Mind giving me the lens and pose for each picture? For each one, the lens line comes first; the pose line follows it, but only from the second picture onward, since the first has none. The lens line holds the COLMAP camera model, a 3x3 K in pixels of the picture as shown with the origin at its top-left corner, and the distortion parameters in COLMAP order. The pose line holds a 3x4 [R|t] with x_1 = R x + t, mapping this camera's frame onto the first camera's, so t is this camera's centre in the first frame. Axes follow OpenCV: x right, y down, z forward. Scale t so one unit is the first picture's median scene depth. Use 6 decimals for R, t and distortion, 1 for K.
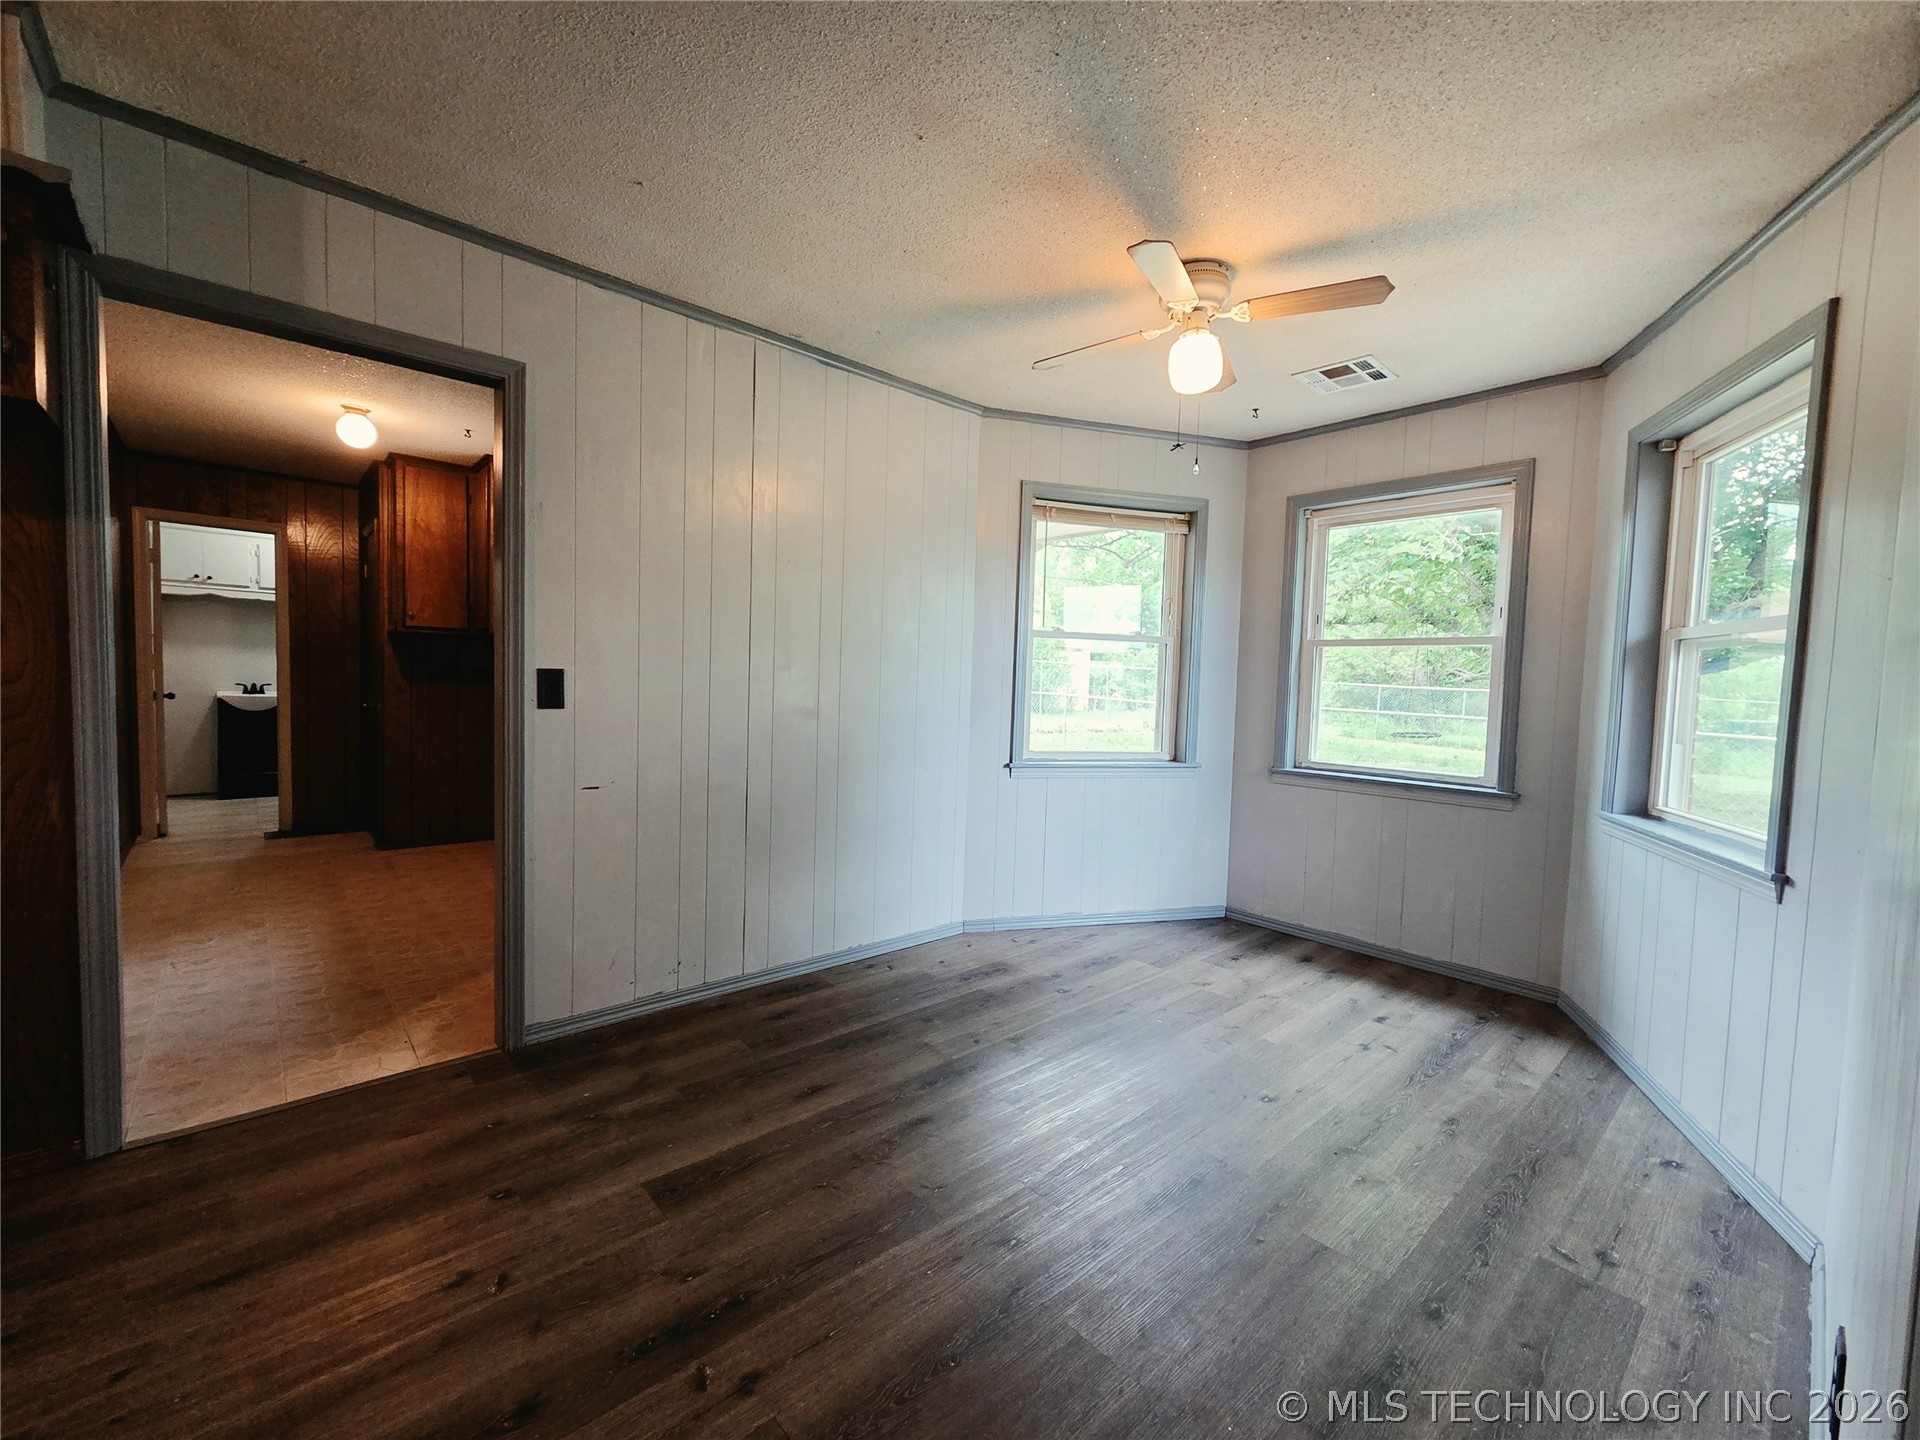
lens RADIAL K [[791.1, 0, 964.8], [0, 791.1, 721.8], [0, 0, 1]] dist [-0.001776, 0.000920]
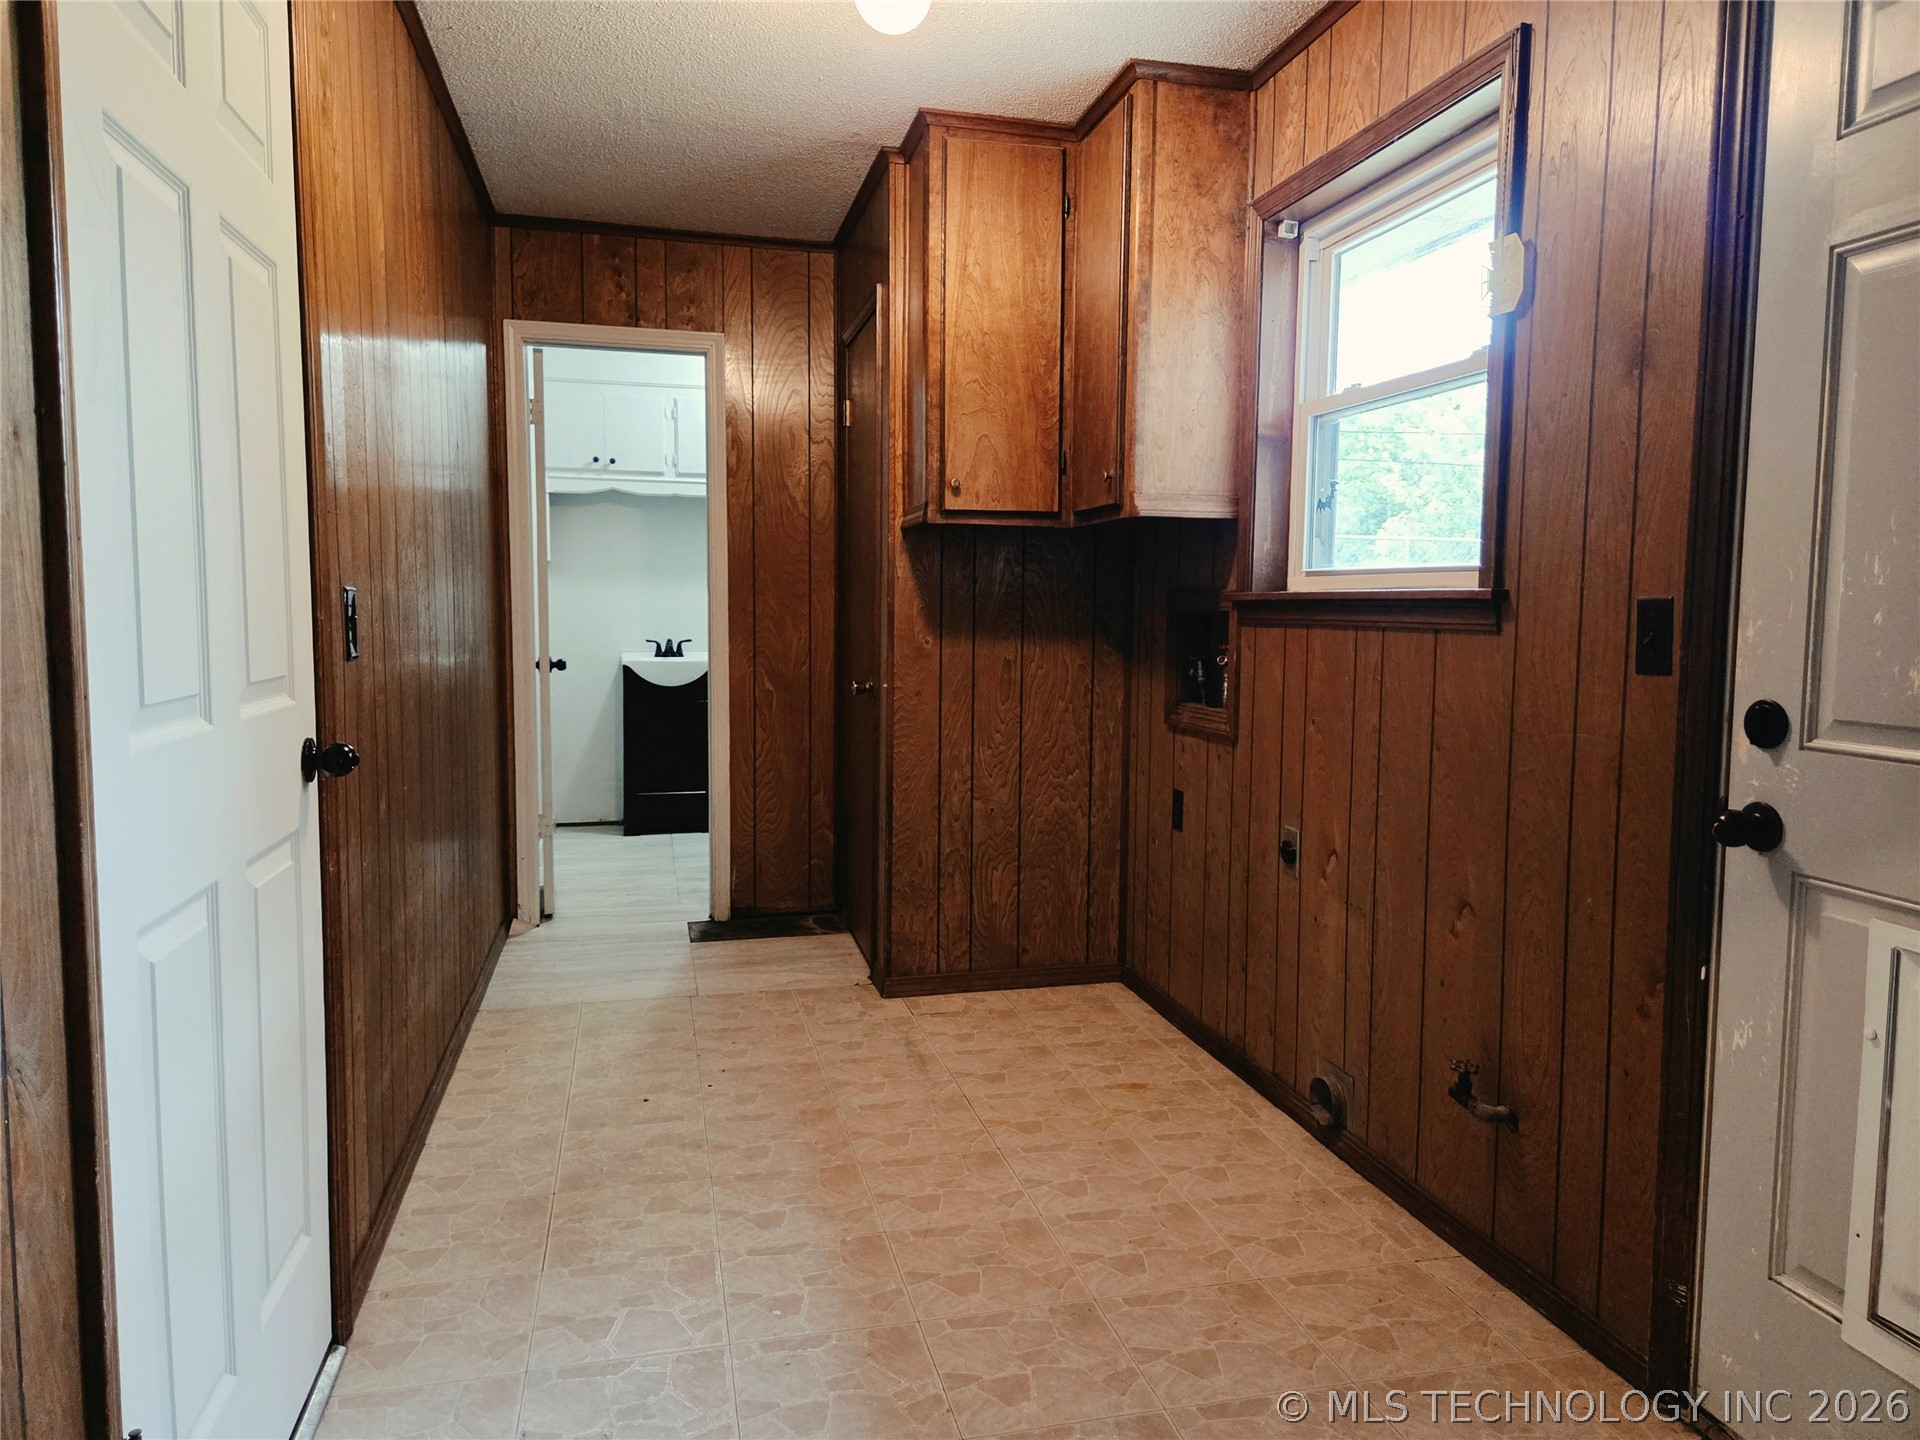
lens RADIAL K [[1274.2, 0, 954.5], [0, 1274.2, 720.5], [0, 0, 1]] dist [0.078213, 0.001082]
pose [[0.875974, 0.021728, -0.481868, -0.351434], [-0.009666, 0.999575, 0.027499, -0.022862], [0.482261, -0.019431, 0.875812, 0.369682]]
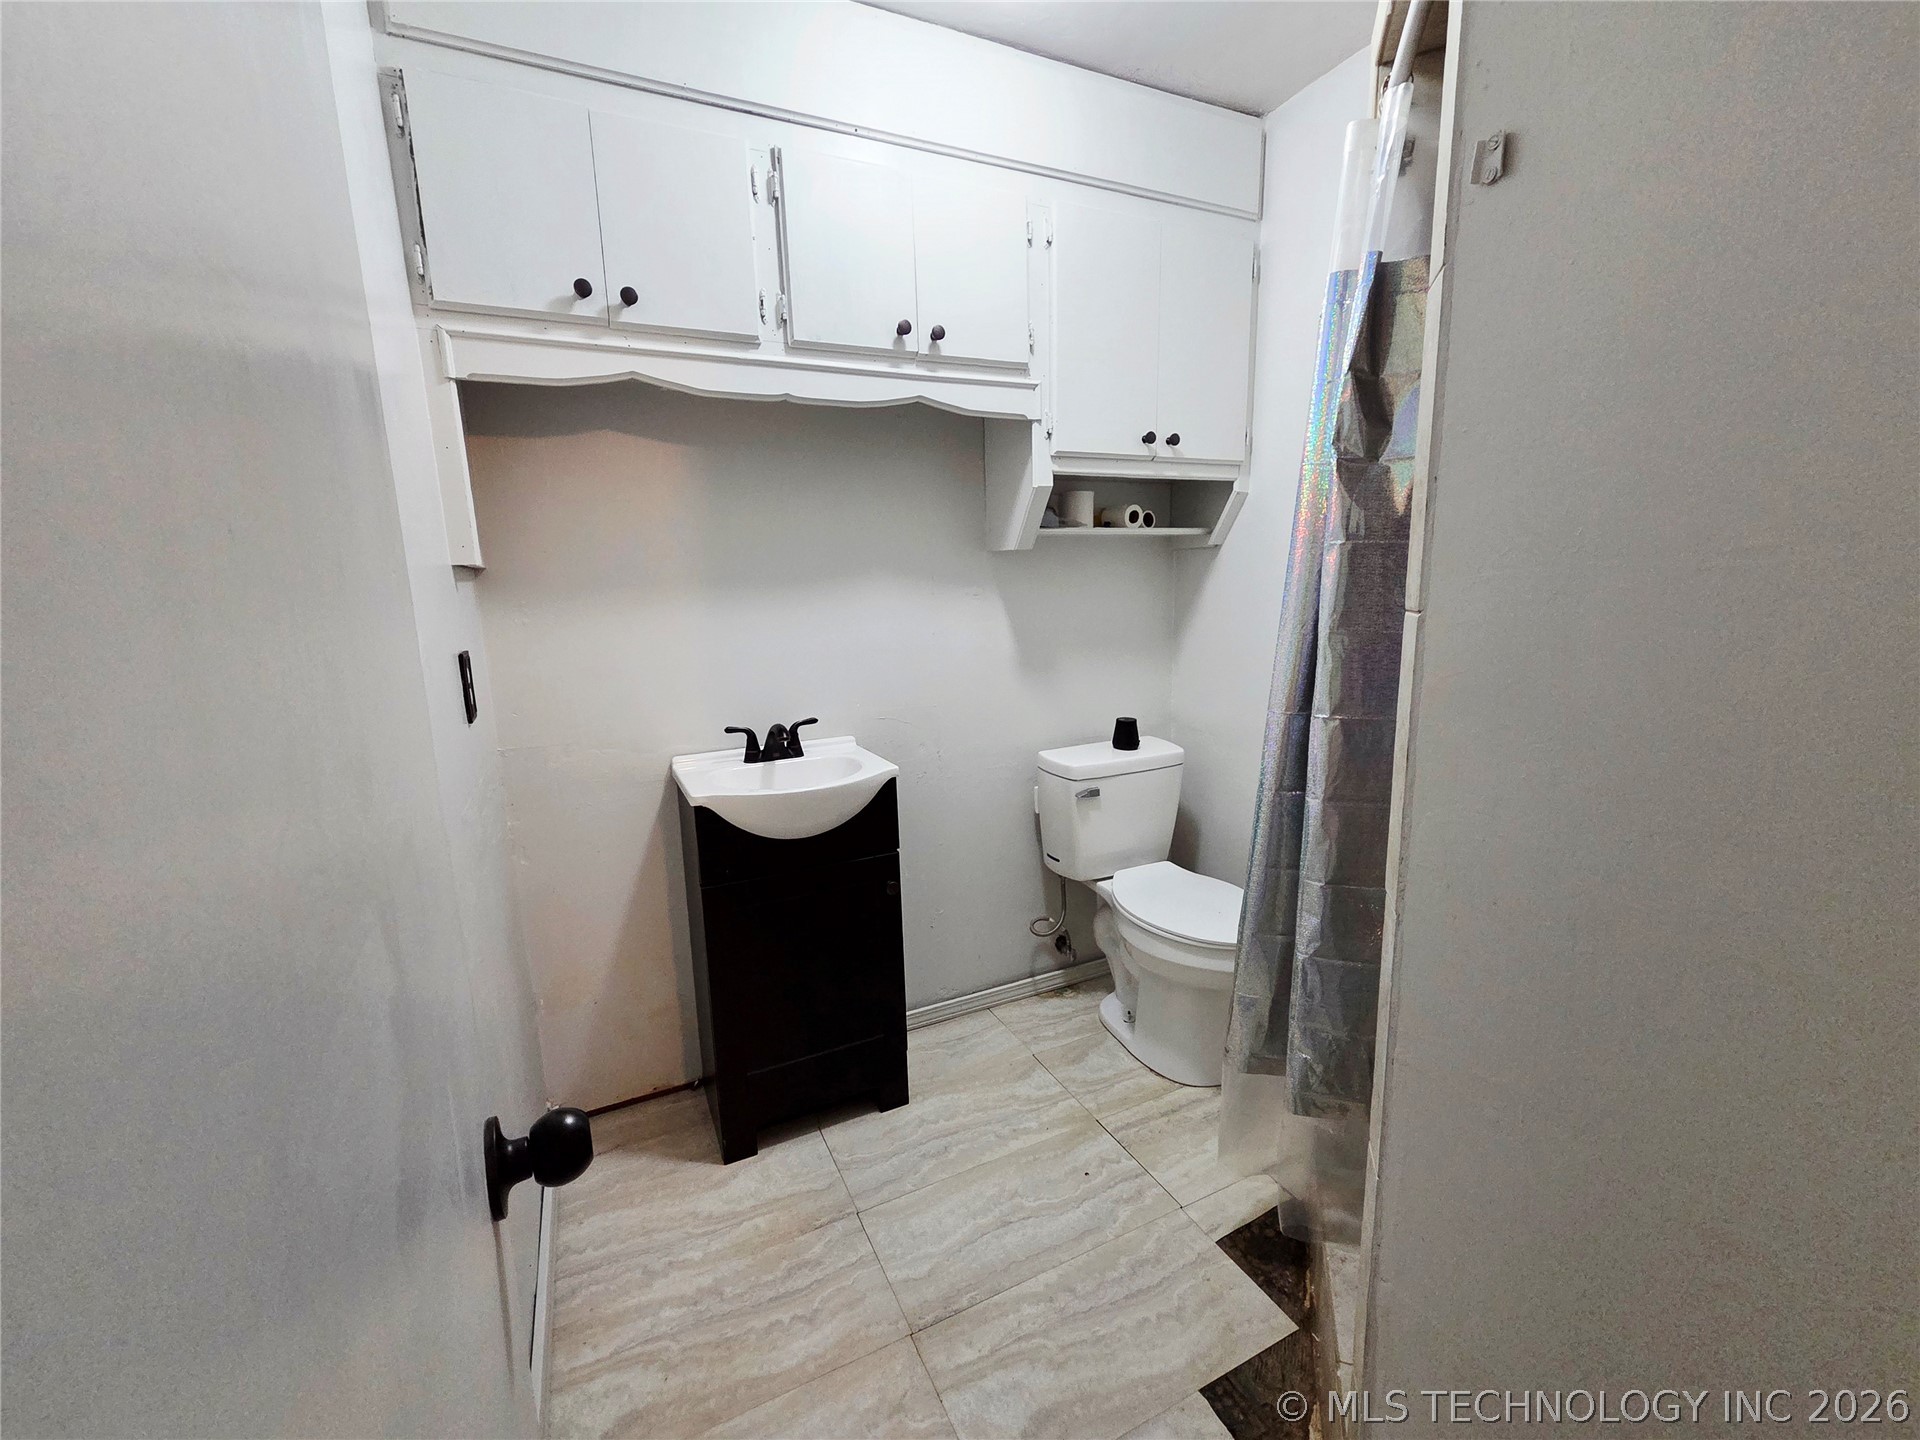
lens RADIAL K [[791.1, 0, 959.4], [0, 791.1, 716.5], [0, 0, 1]] dist [-0.001776, 0.000920]
pose [[0.953844, 0.010469, -0.300118, -1.059360], [0.032772, 0.989794, 0.138683, -0.123360], [0.298507, -0.142117, 0.943767, 1.062452]]
